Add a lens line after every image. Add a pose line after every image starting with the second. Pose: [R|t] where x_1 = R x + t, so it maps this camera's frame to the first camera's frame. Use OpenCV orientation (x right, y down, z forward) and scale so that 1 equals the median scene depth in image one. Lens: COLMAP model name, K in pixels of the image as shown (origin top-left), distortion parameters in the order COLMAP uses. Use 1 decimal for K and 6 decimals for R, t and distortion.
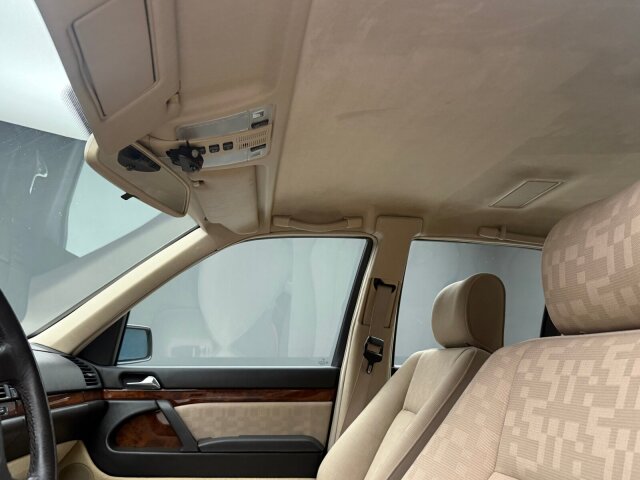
lens RADIAL K [[536.7, 0, 319.3], [0, 536.7, 239.2], [0, 0, 1]] dist [0.048575, -0.030948]
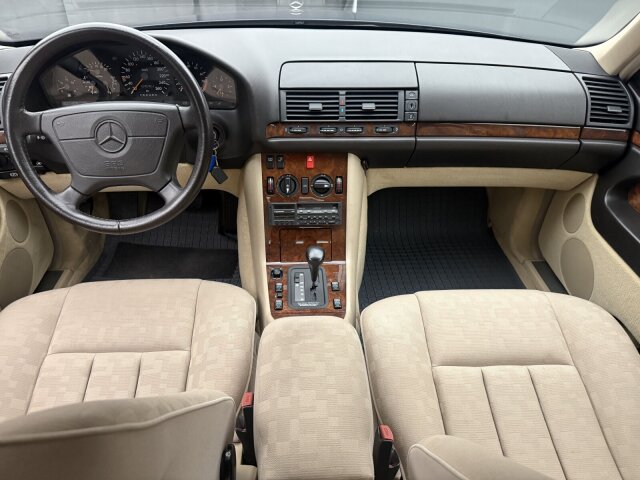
lens RADIAL K [[453.1, 0, 313.5], [0, 453.1, 236.7], [0, 0, 1]] dist [0.035727, -0.064698]
pose [[-0.092530, 0.561750, -0.822116, 0.272188], [0.201831, 0.819100, 0.536972, -0.046042], [0.975040, -0.116243, -0.189170, 0.638845]]
